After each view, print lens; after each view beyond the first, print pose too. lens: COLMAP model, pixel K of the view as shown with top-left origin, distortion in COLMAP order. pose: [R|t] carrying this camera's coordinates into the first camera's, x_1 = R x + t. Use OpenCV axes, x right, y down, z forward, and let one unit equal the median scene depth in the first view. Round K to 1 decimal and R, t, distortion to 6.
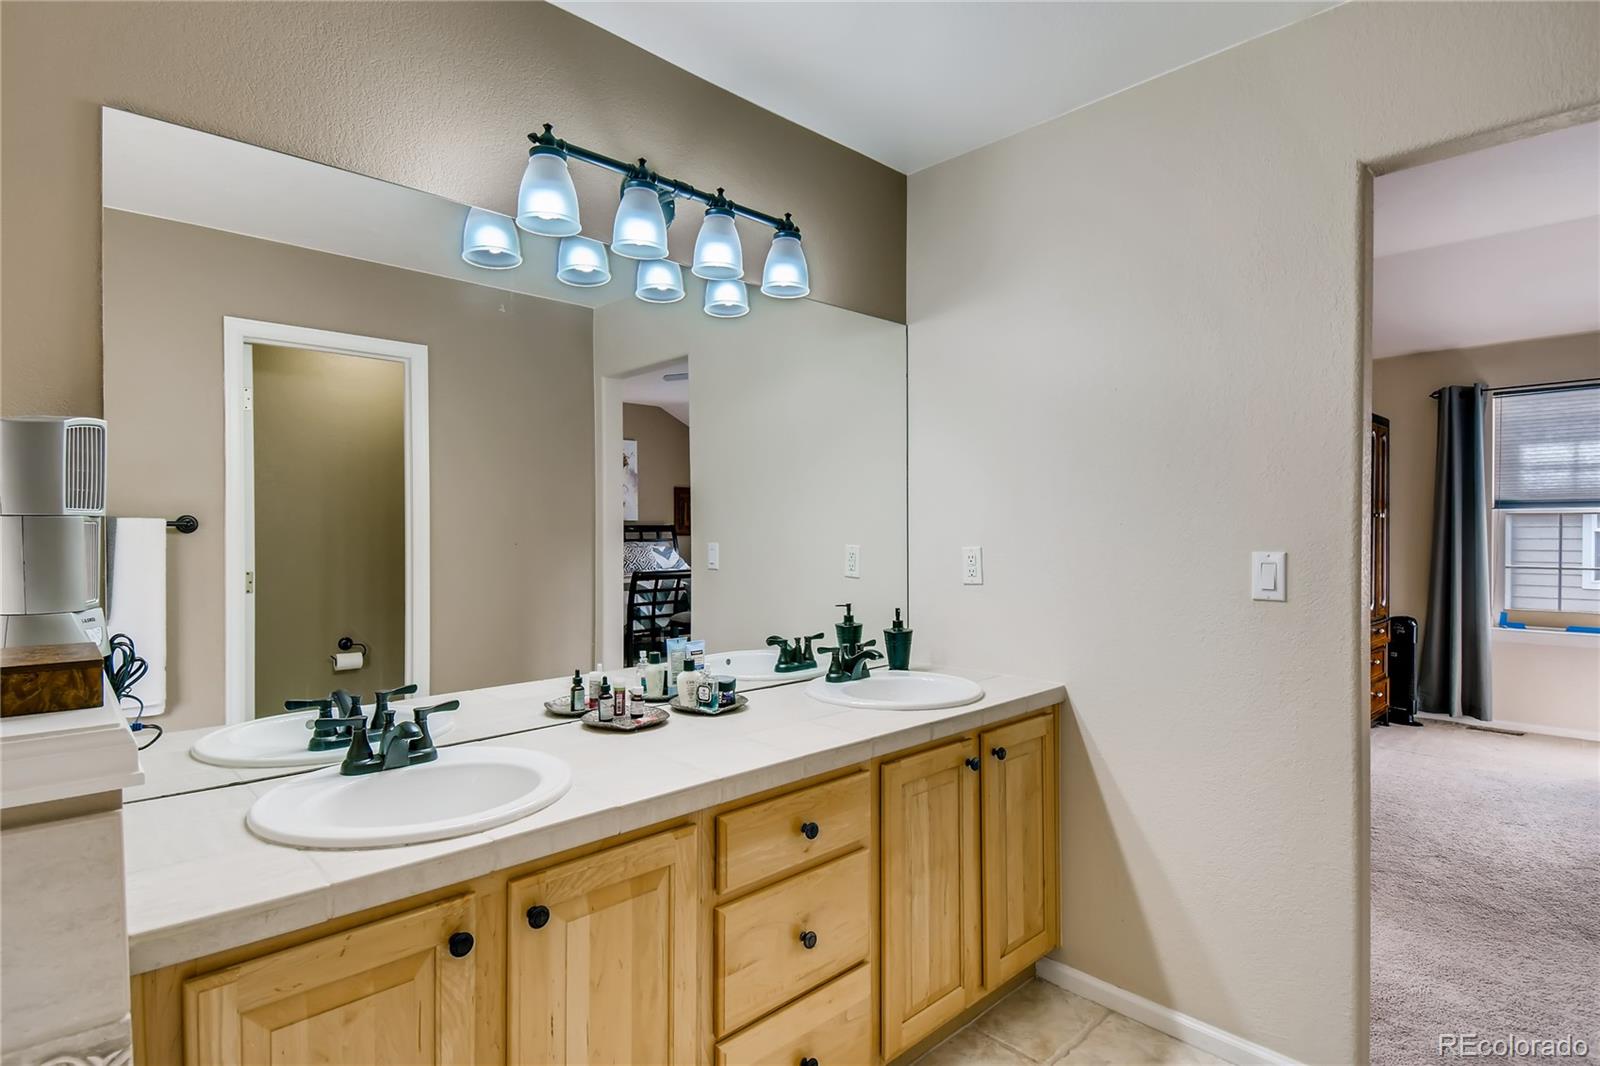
lens RADIAL K [[869.6, 0, 800.0], [0, 869.6, 533.0], [0, 0, 1]] dist [0.031775, -0.000160]
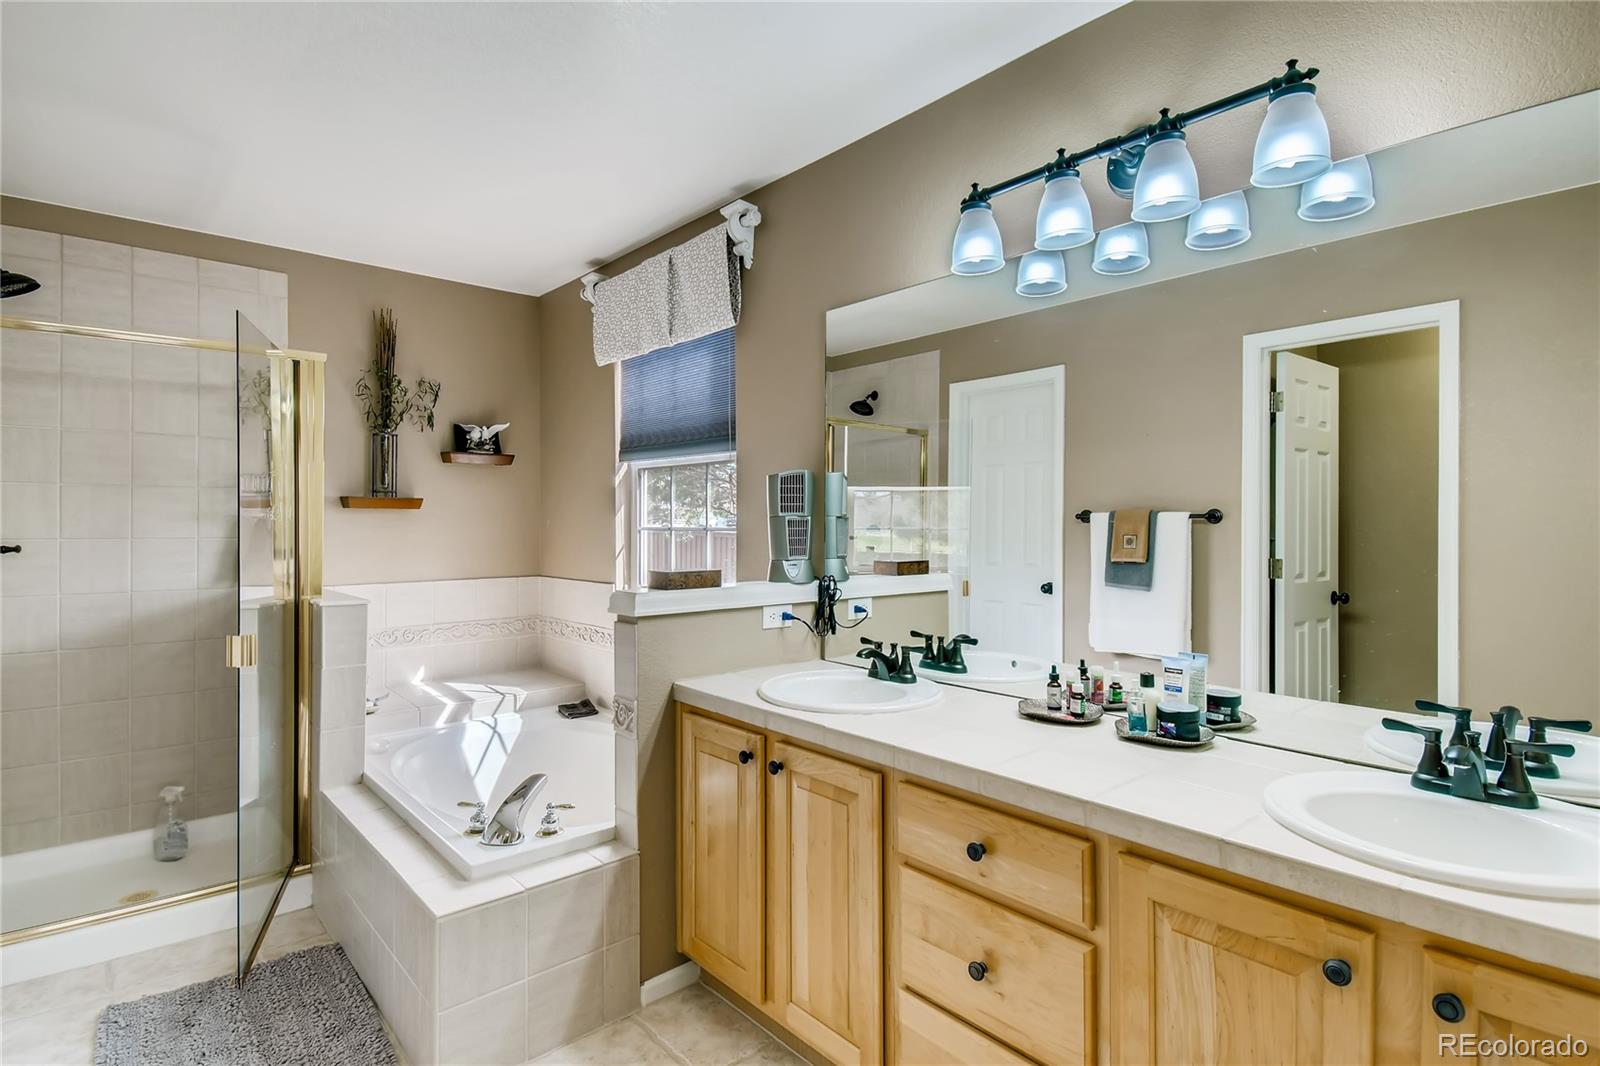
lens RADIAL K [[809.7, 0, 796.2], [0, 809.7, 527.1], [0, 0, 1]] dist [0.061385, -0.046432]
pose [[-0.092451, 0.004627, -0.995706, 0.768136], [0.005958, 0.999974, 0.004093, -0.003187], [0.995699, -0.005554, -0.092476, 0.779529]]
